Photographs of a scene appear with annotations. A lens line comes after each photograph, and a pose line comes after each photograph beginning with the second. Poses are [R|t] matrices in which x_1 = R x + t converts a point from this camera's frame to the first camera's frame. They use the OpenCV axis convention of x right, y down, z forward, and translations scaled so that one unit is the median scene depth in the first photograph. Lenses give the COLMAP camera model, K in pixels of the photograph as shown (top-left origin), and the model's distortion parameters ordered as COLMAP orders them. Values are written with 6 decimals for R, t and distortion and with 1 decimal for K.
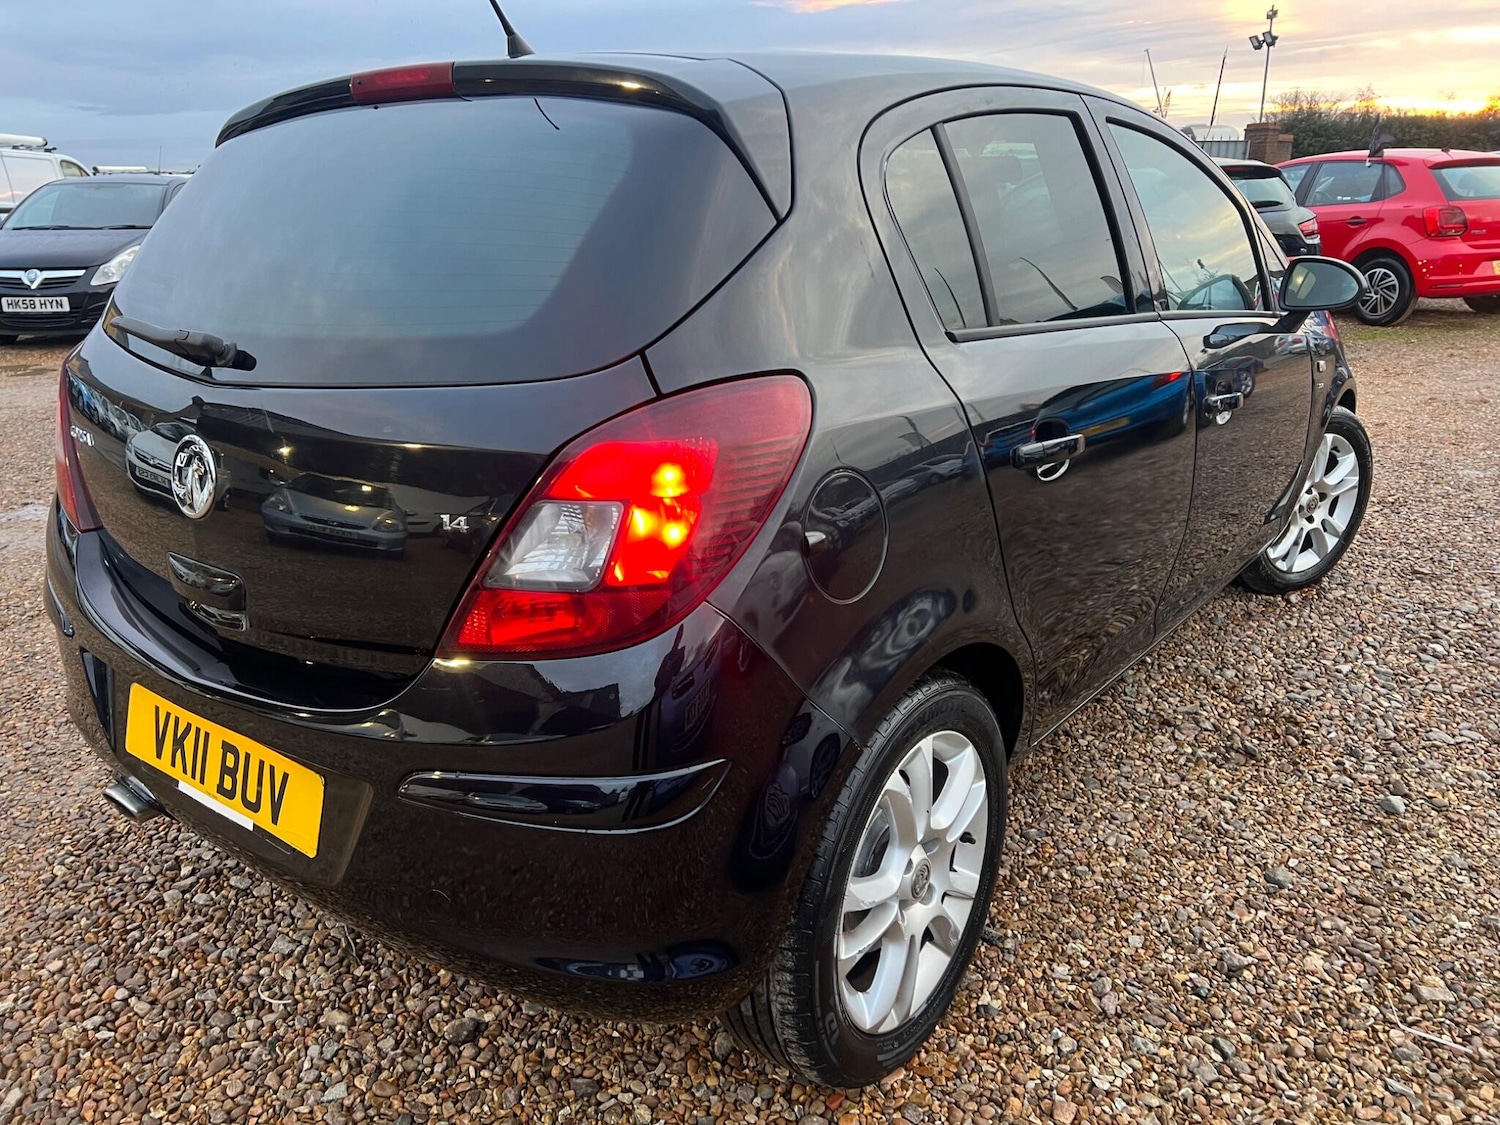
lens RADIAL K [[1124.1, 0, 745.0], [0, 1124.1, 555.3], [0, 0, 1]] dist [0.062230, -0.066697]
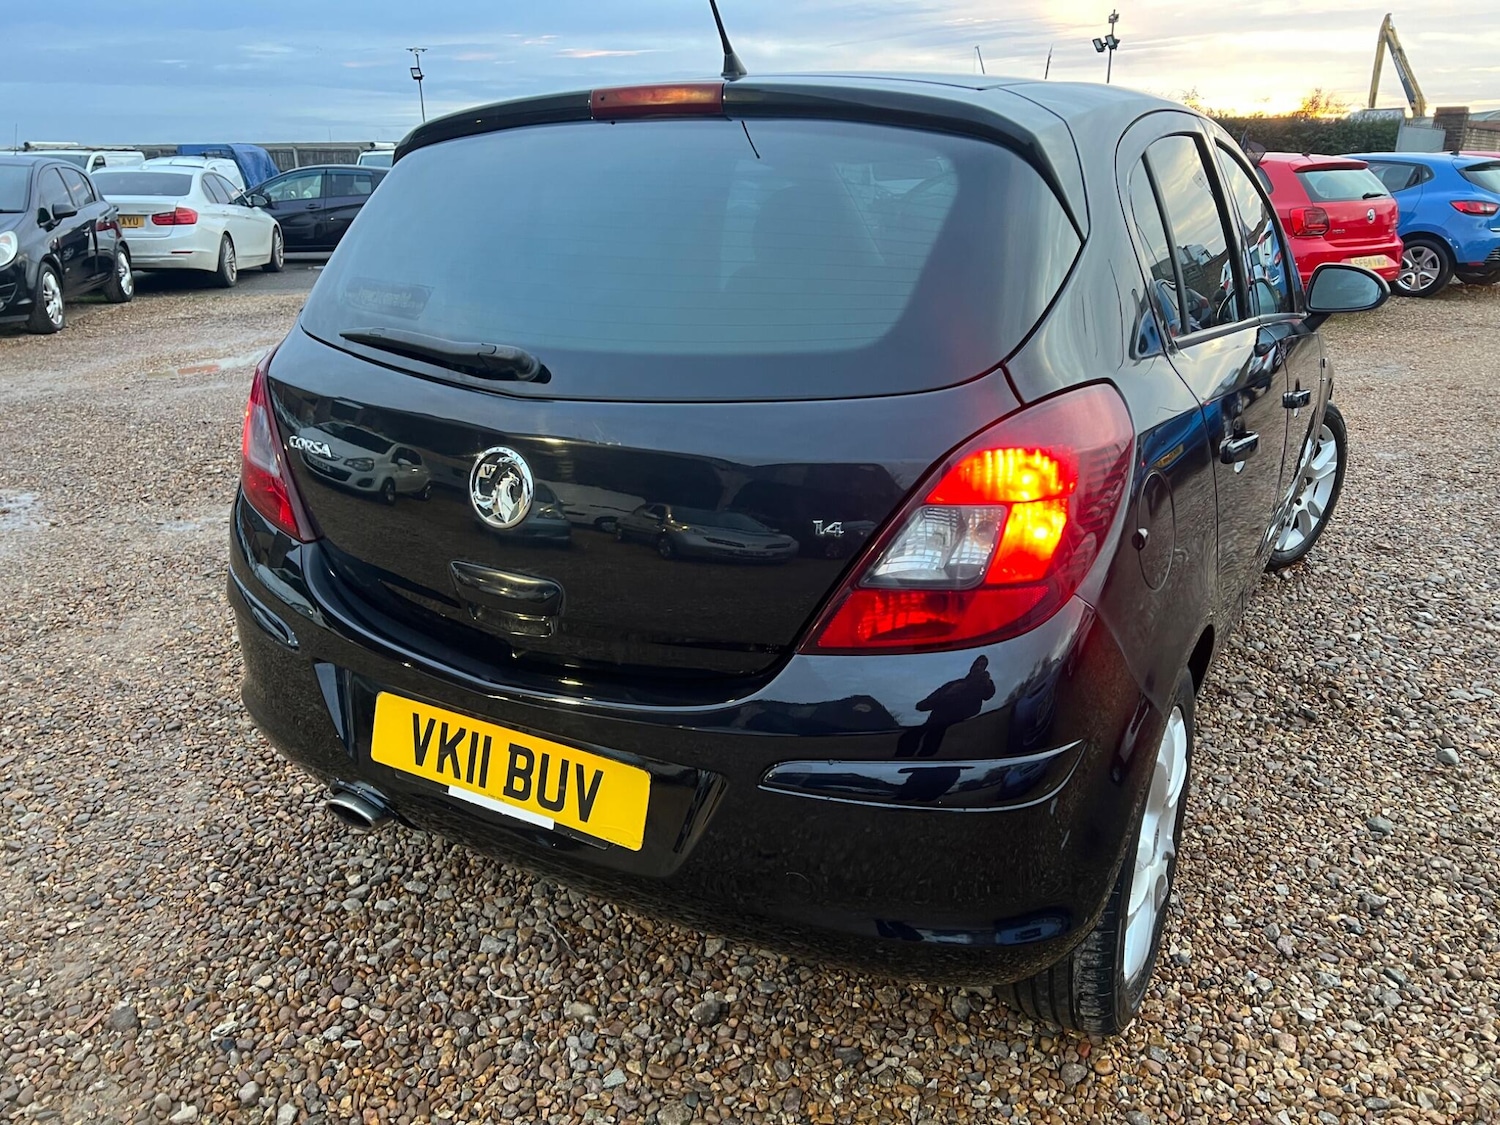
lens RADIAL K [[1124.1, 0, 738.6], [0, 1124.1, 555.2], [0, 0, 1]] dist [0.062230, -0.066697]
pose [[0.991783, -0.025975, 0.125266, -0.329194], [0.024699, 0.999626, 0.011726, -0.012084], [-0.125523, -0.008536, 0.992054, -0.030890]]
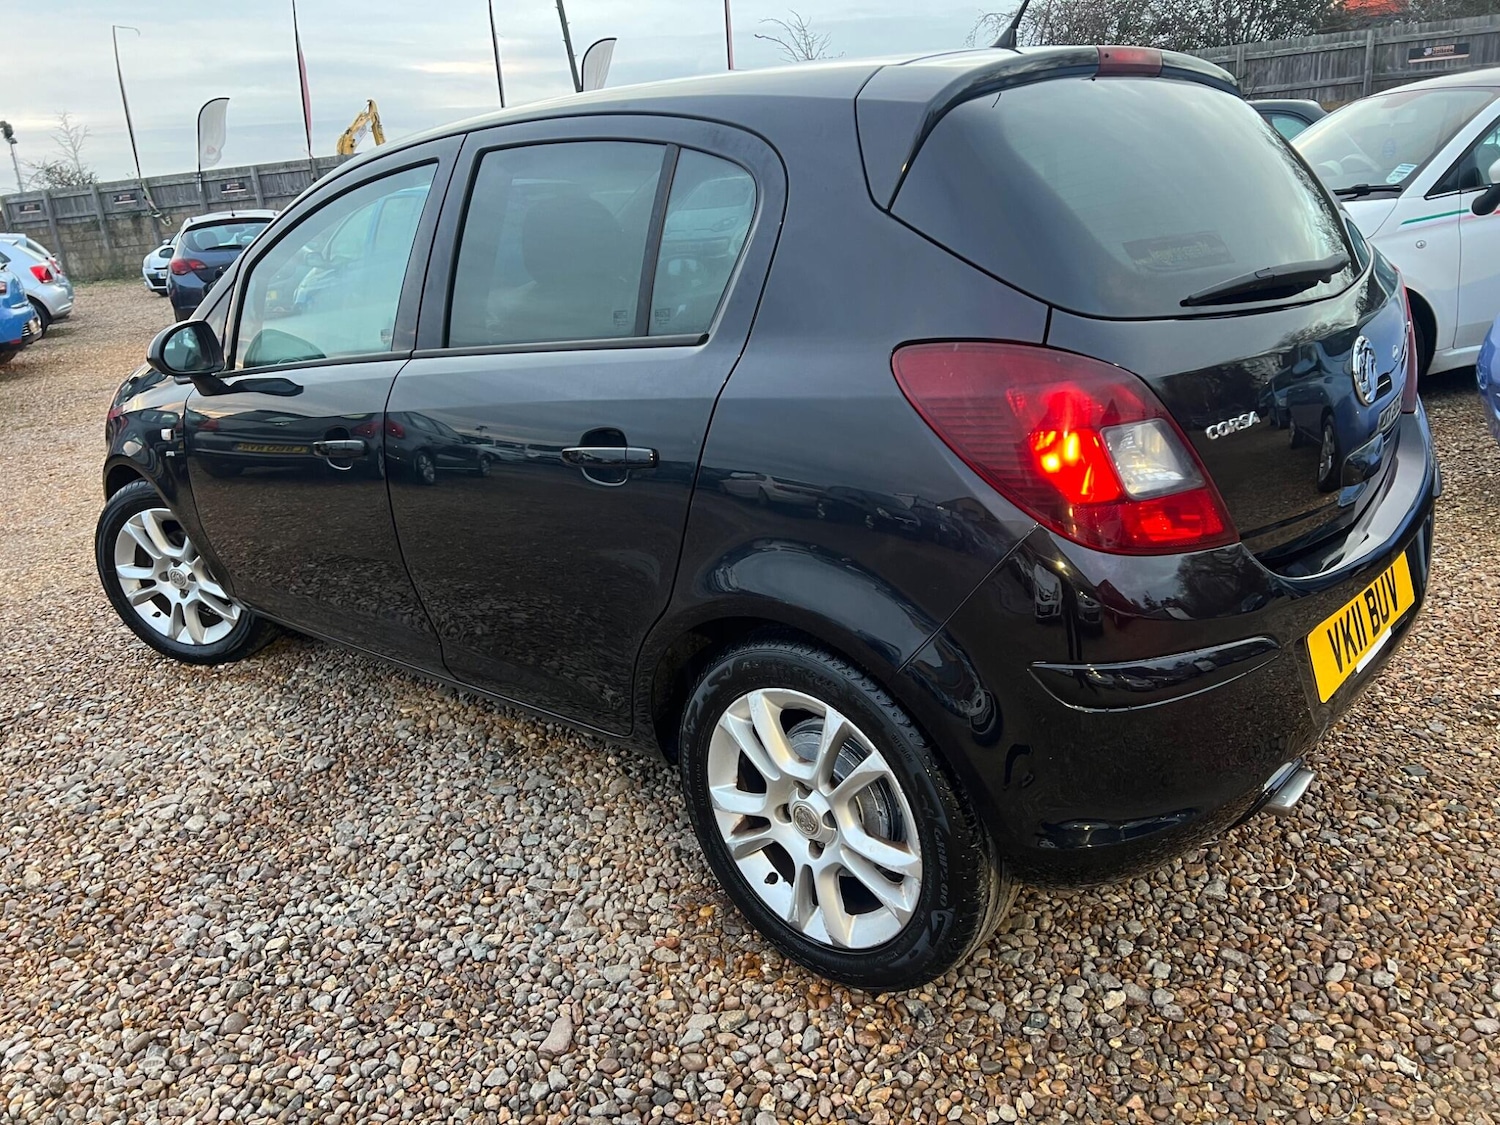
lens RADIAL K [[1124.1, 0, 751.6], [0, 1124.1, 561.6], [0, 0, 1]] dist [0.062230, -0.066697]
pose [[0.082594, -0.303420, 0.949270, -1.423044], [0.386910, 0.887572, 0.250035, -0.360776], [-0.918411, 0.346631, 0.190705, 1.175878]]
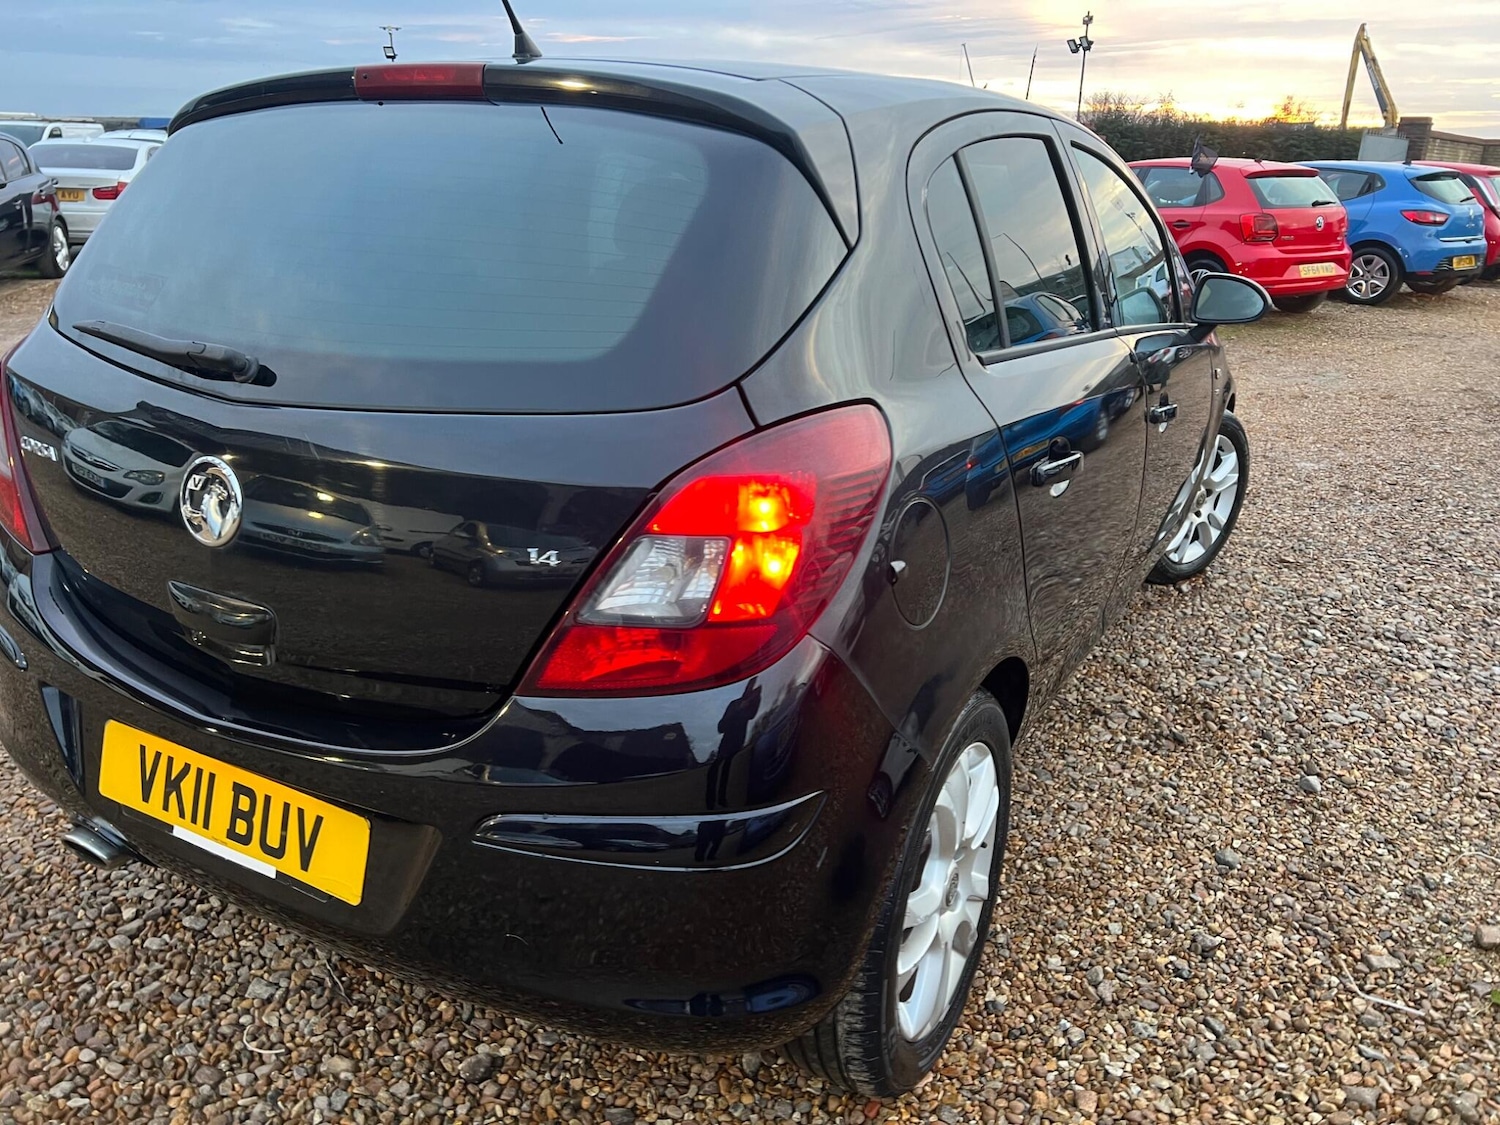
lens RADIAL K [[1124.1, 0, 757.0], [0, 1124.1, 545.3], [0, 0, 1]] dist [0.062230, -0.066697]
pose [[0.987446, -0.009100, 0.157697, -0.157964], [0.007264, 0.999899, 0.012210, -0.034208], [-0.157793, -0.010911, 0.987412, 0.013287]]
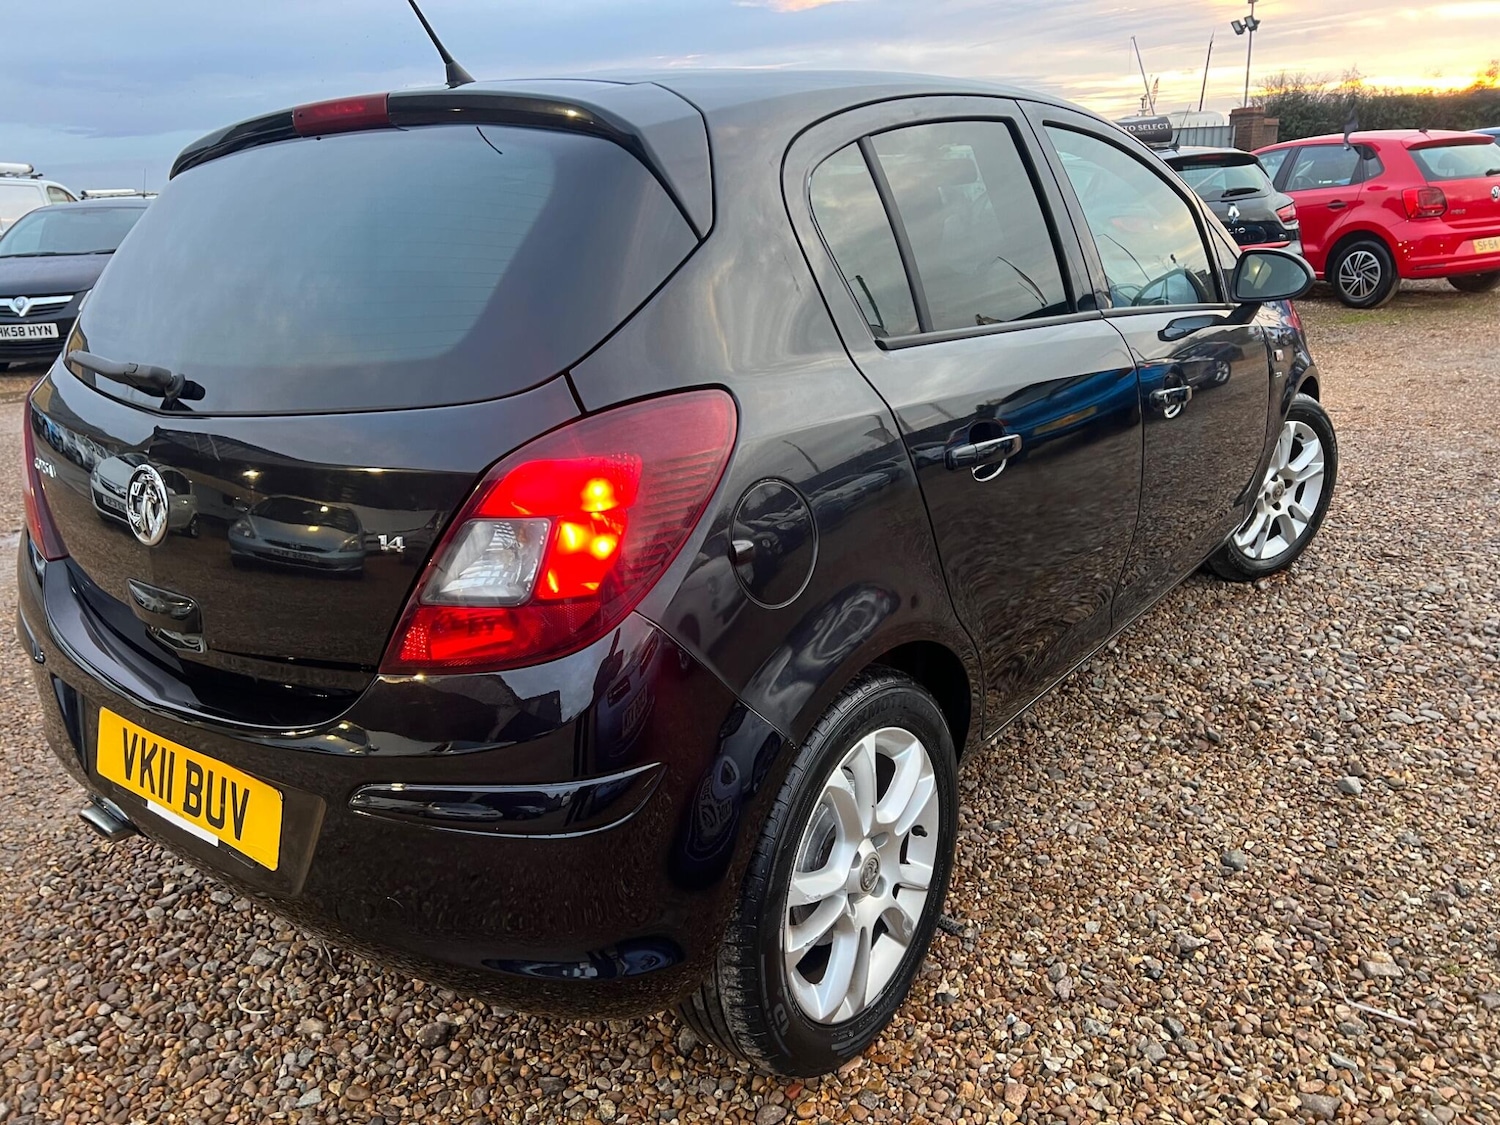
lens RADIAL K [[1124.1, 0, 744.0], [0, 1124.1, 560.3], [0, 0, 1]] dist [0.062230, -0.066697]
pose [[0.999457, -0.032743, -0.003664, 0.047354], [0.032753, 0.999459, 0.002845, -0.003778], [0.003568, -0.002963, 0.999989, -0.024548]]
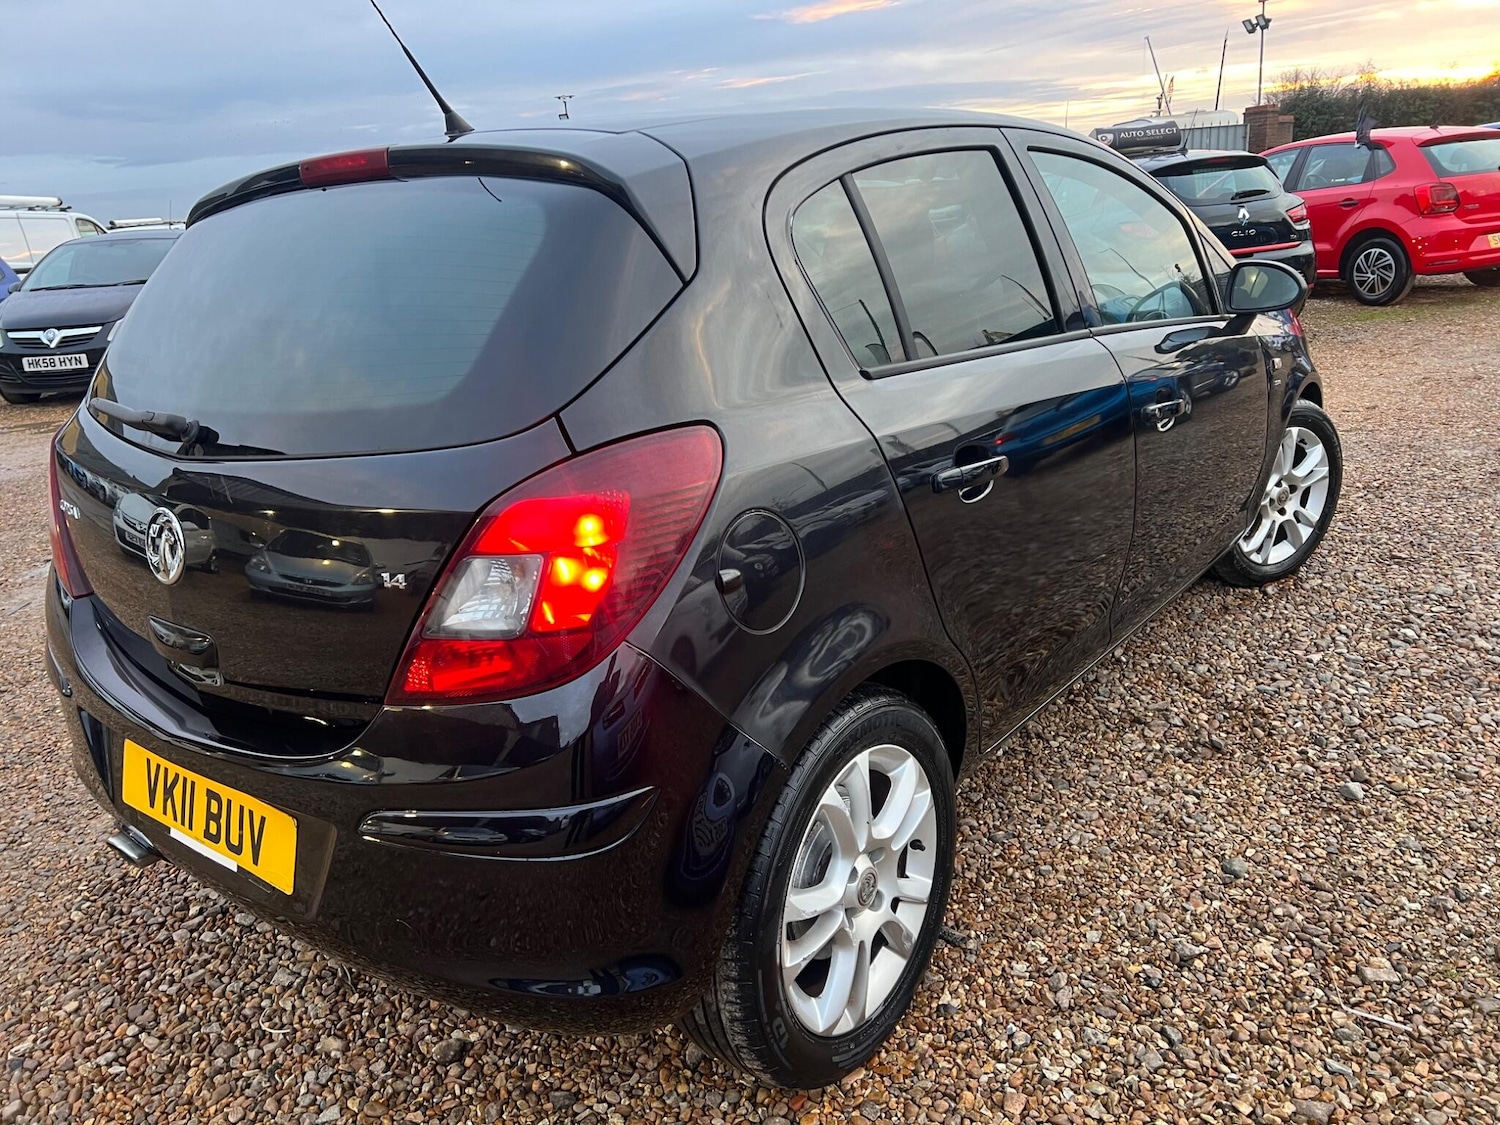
lens RADIAL K [[1124.1, 0, 744.8], [0, 1124.1, 549.7], [0, 0, 1]] dist [0.062230, -0.066697]
pose [[0.998246, -0.054126, -0.023969, 0.073768], [0.053796, 0.998451, -0.014174, -0.017005], [0.024699, 0.012860, 0.999612, -0.054570]]
